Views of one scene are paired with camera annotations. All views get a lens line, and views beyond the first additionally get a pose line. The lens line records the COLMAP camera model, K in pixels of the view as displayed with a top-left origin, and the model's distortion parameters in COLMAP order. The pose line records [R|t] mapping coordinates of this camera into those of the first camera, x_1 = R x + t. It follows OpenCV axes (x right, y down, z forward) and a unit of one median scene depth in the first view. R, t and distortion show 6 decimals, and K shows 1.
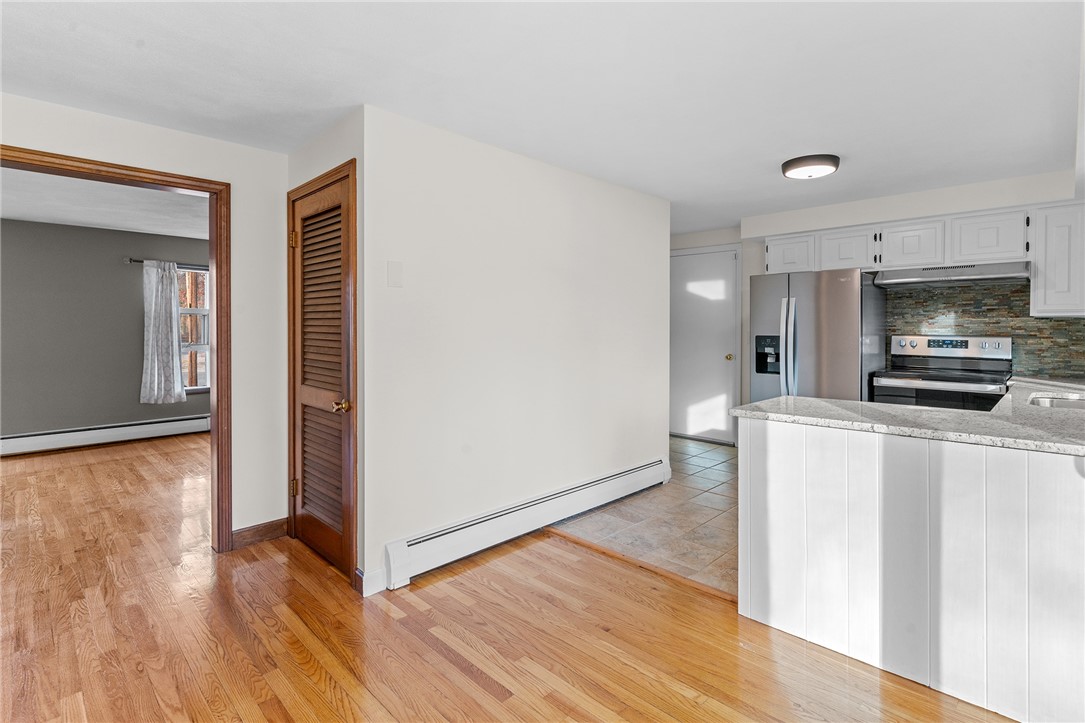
lens RADIAL K [[530.3, 0, 543.3], [0, 530.3, 328.0], [0, 0, 1]] dist [-0.000108, 0.000403]
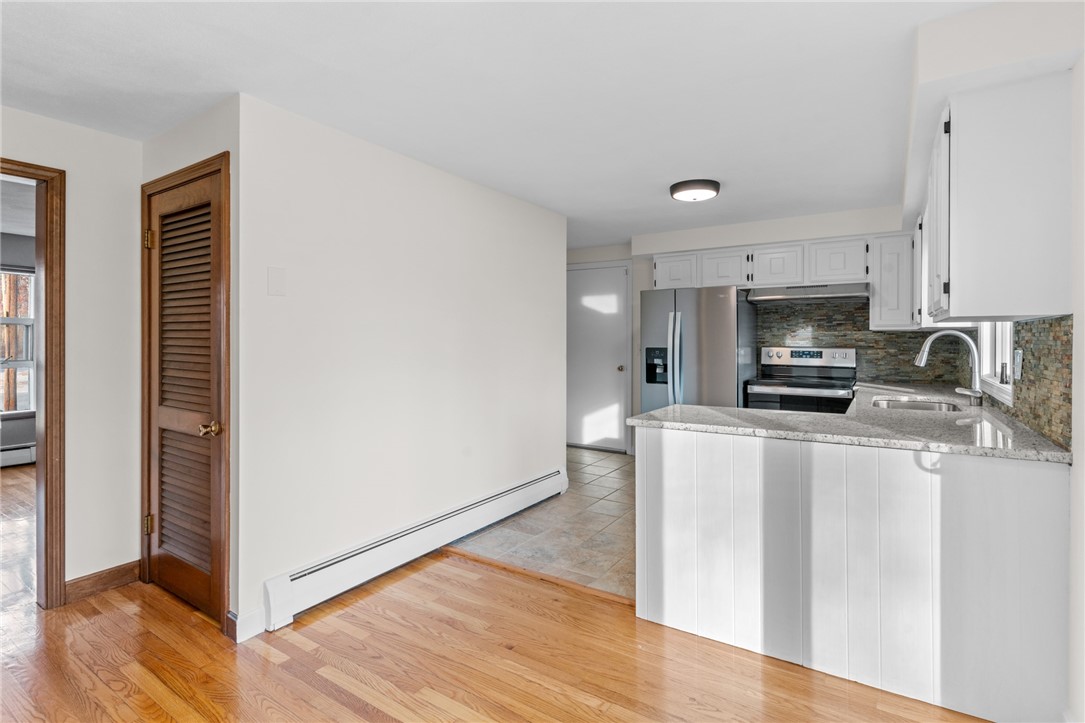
lens RADIAL K [[529.5, 0, 547.4], [0, 529.5, 335.9], [0, 0, 1]] dist [0.000885, -0.000841]
pose [[0.978465, 0.001030, 0.206412, -0.011465], [0.000728, 0.999964, -0.008443, -0.000171], [-0.206413, 0.008411, 0.978429, 0.015299]]
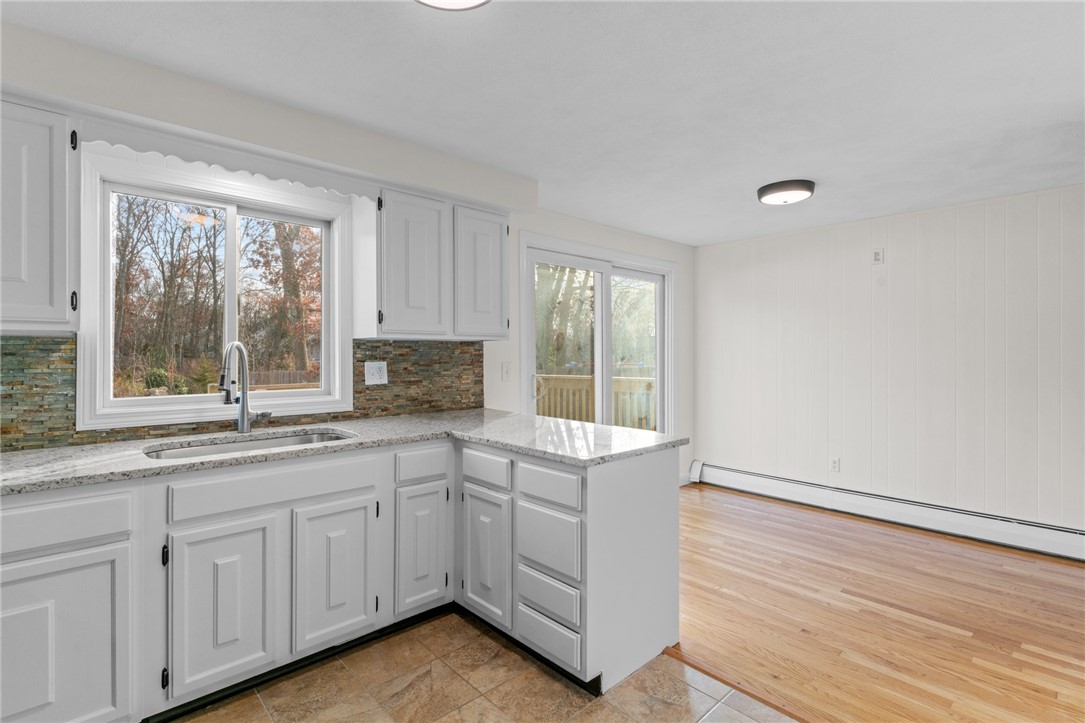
lens RADIAL K [[525.8, 0, 547.8], [0, 525.8, 353.0], [0, 0, 1]] dist [0.000443, 0.000489]
pose [[-0.999749, -0.002006, 0.022308, 0.451549], [-0.001780, 0.999947, 0.010168, -0.005469], [-0.022327, 0.010126, -0.999699, 1.510659]]
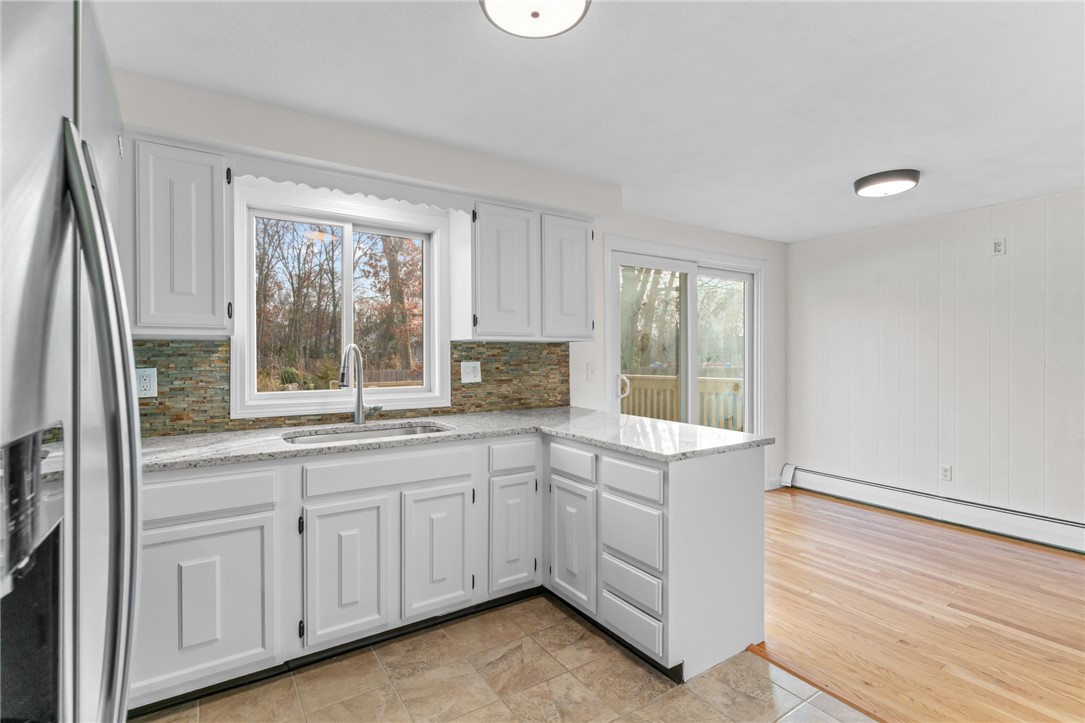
lens RADIAL K [[525.8, 0, 547.8], [0, 525.8, 353.0], [0, 0, 1]] dist [0.000443, 0.000489]
pose [[-0.982604, 0.001225, 0.185707, 0.443711], [0.002428, 0.999978, 0.006250, -0.002395], [-0.185696, 0.006592, -0.982585, 1.553367]]
